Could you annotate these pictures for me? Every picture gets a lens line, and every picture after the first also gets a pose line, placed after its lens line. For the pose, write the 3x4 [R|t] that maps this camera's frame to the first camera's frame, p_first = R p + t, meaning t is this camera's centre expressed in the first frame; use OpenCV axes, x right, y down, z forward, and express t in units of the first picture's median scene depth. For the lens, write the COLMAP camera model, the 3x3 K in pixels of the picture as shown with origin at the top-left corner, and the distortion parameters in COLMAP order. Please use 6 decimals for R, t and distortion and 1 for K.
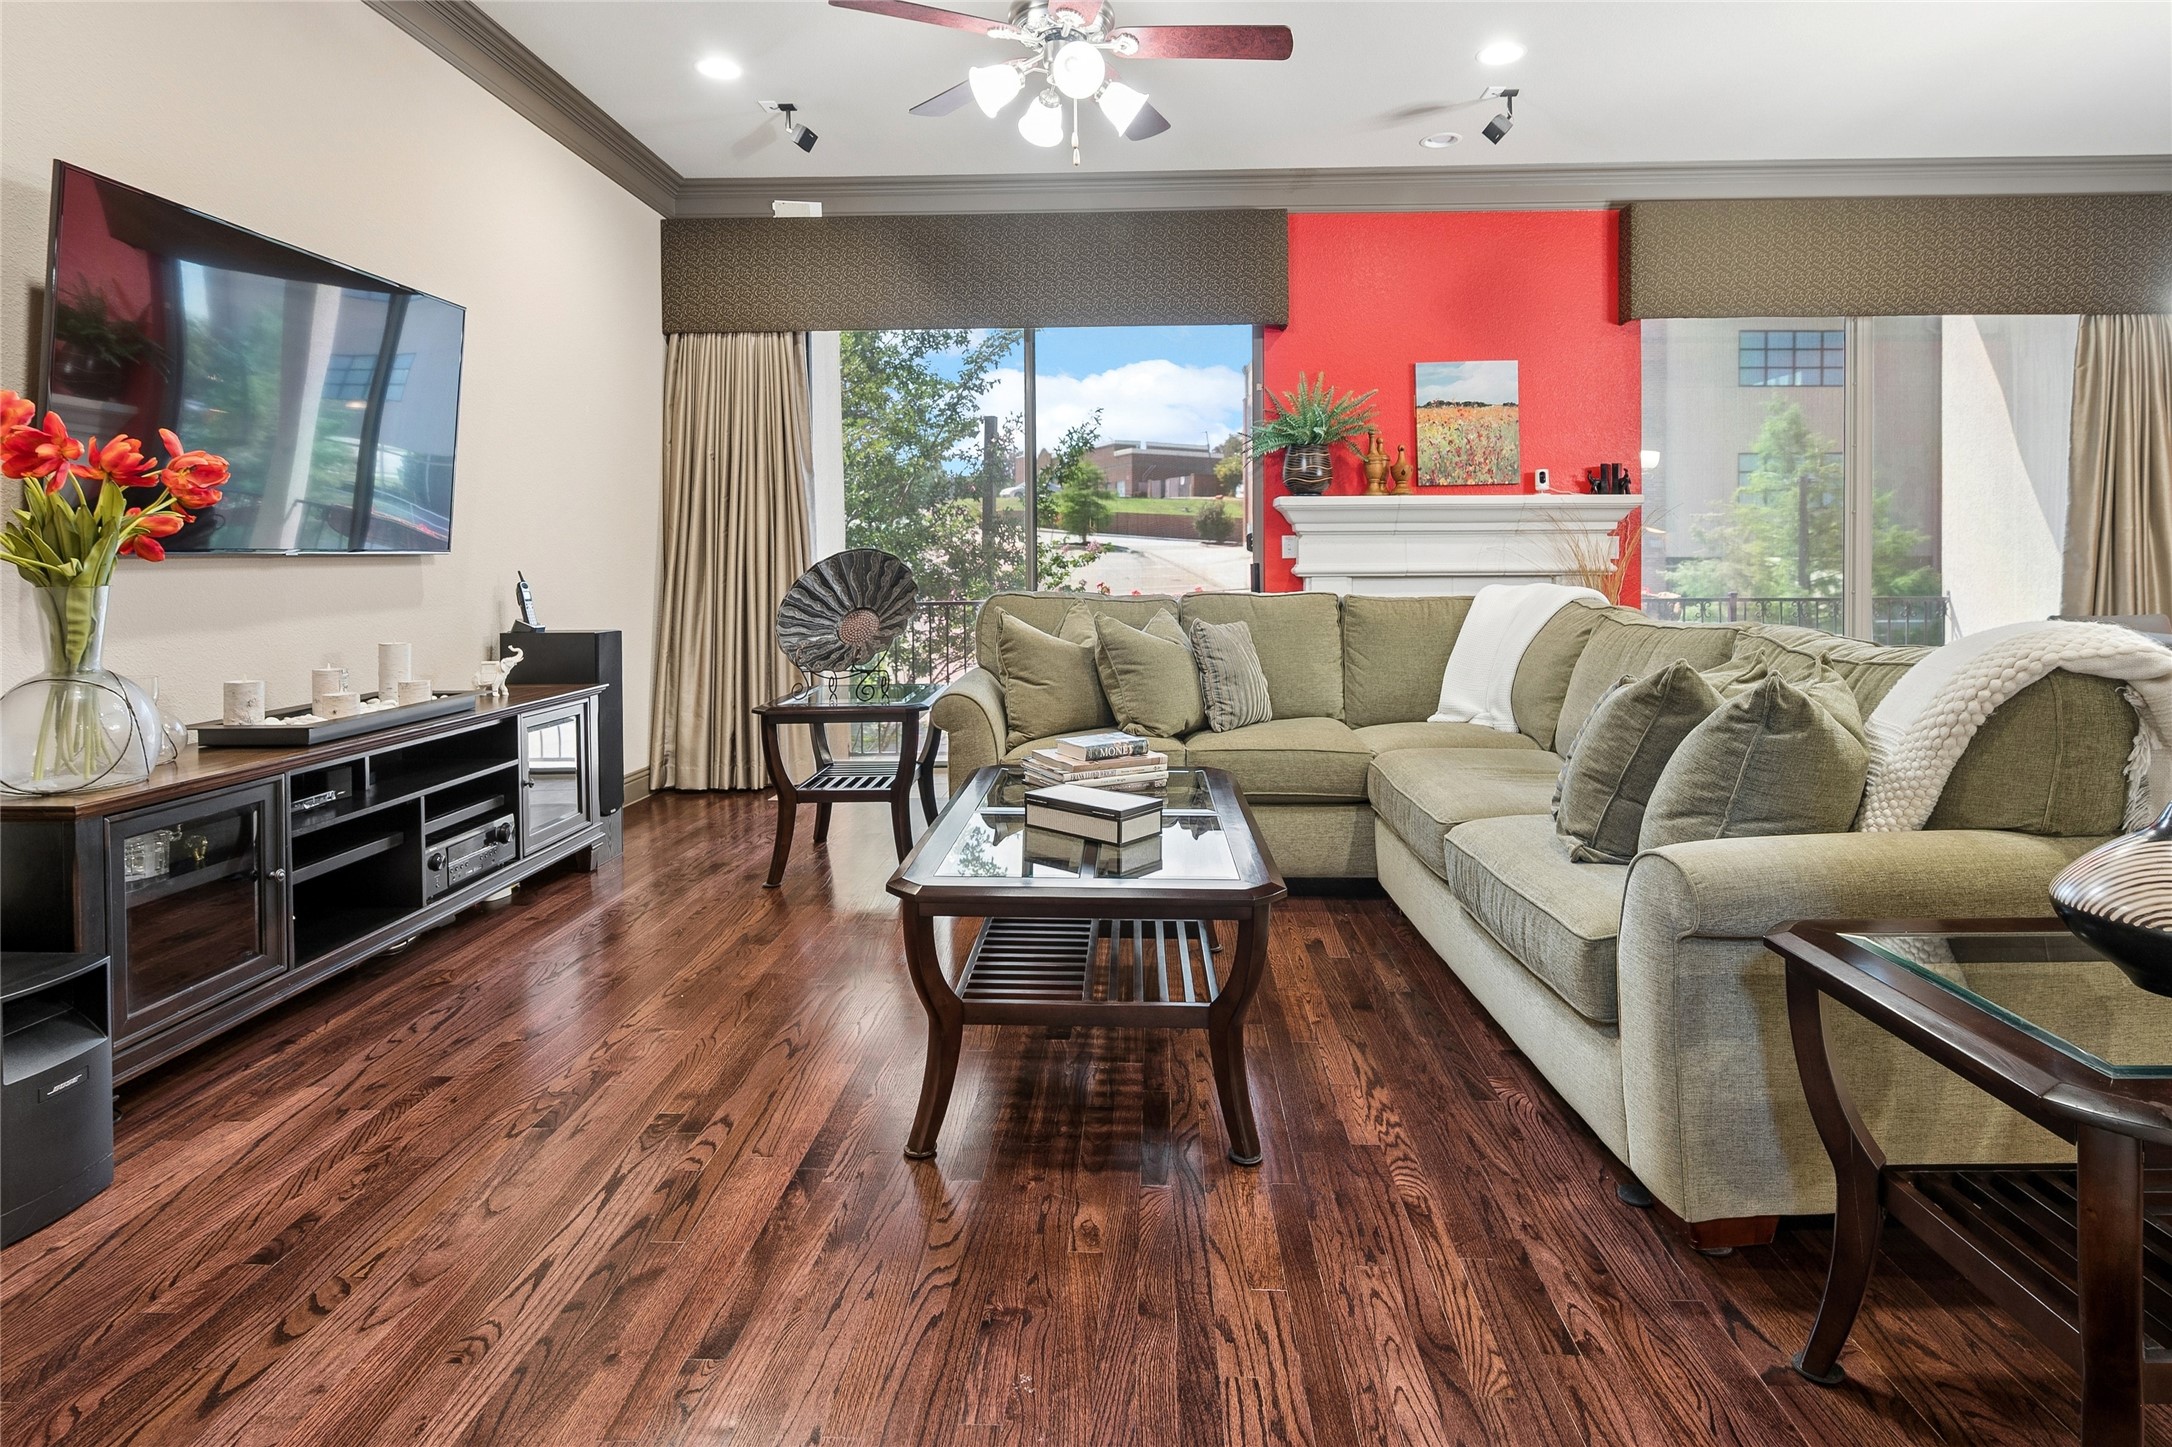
lens RADIAL K [[1142.5, 0, 1113.9], [0, 1142.5, 586.5], [0, 0, 1]] dist [-0.003656, 0.001535]
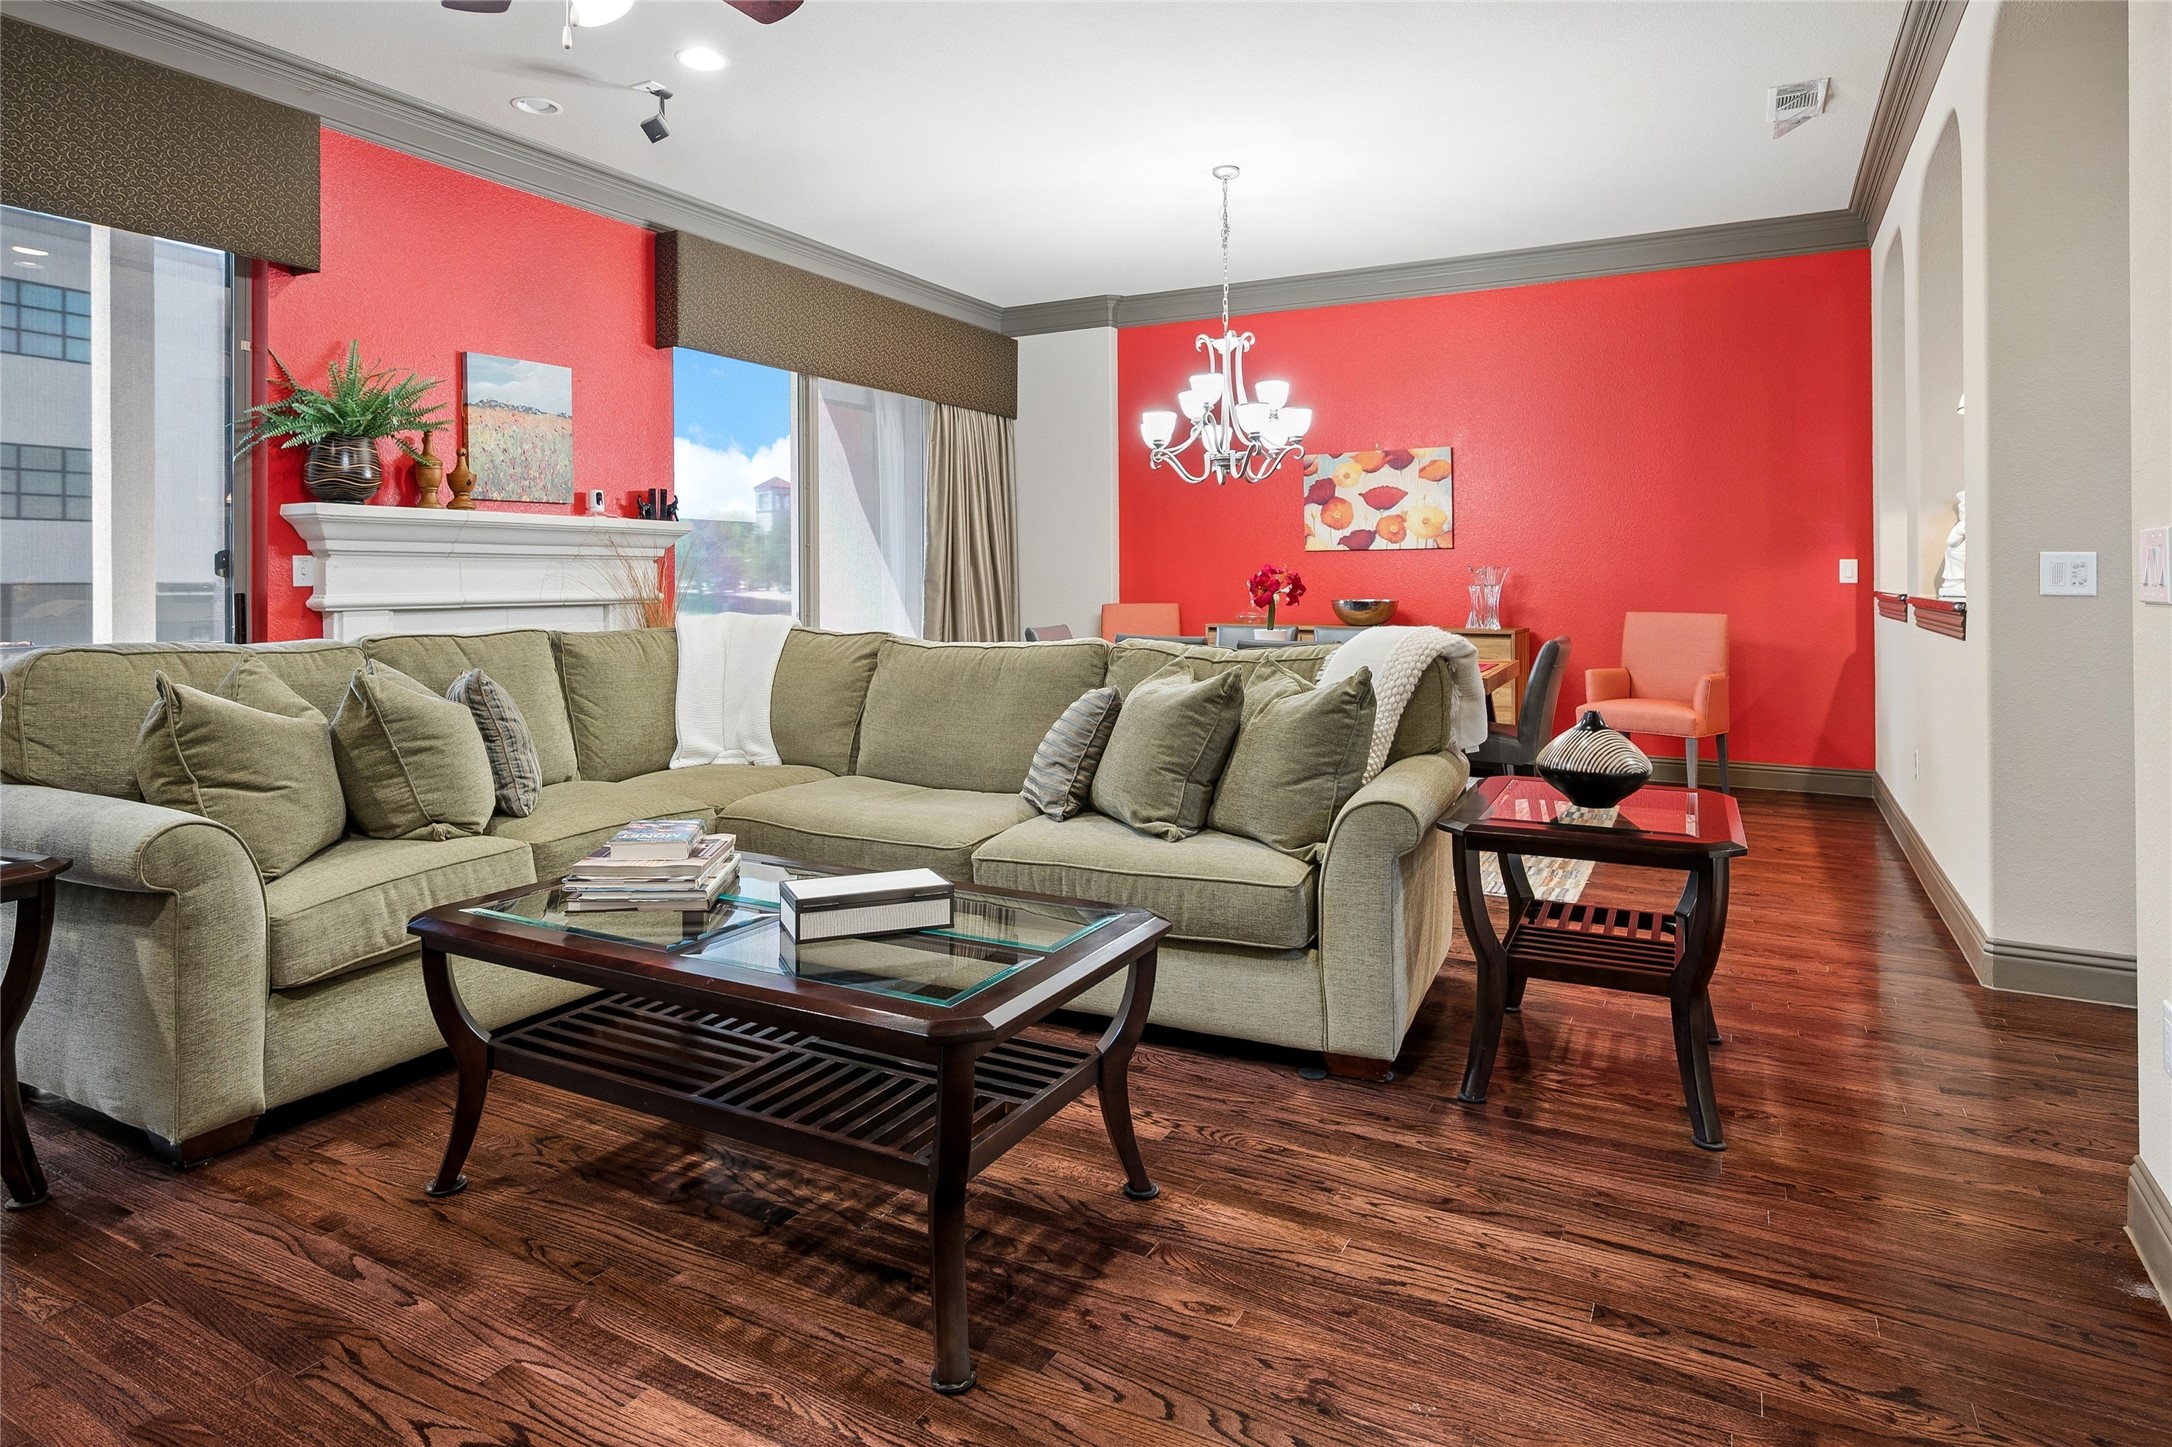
lens RADIAL K [[1203.9, 0, 1093.8], [0, 1203.9, 573.9], [0, 0, 1]] dist [-0.003262, 0.004785]
pose [[0.450413, 0.007579, 0.892788, -0.454335], [0.021717, 0.999575, -0.019442, -0.009915], [-0.892556, 0.028145, 0.450057, 0.296222]]
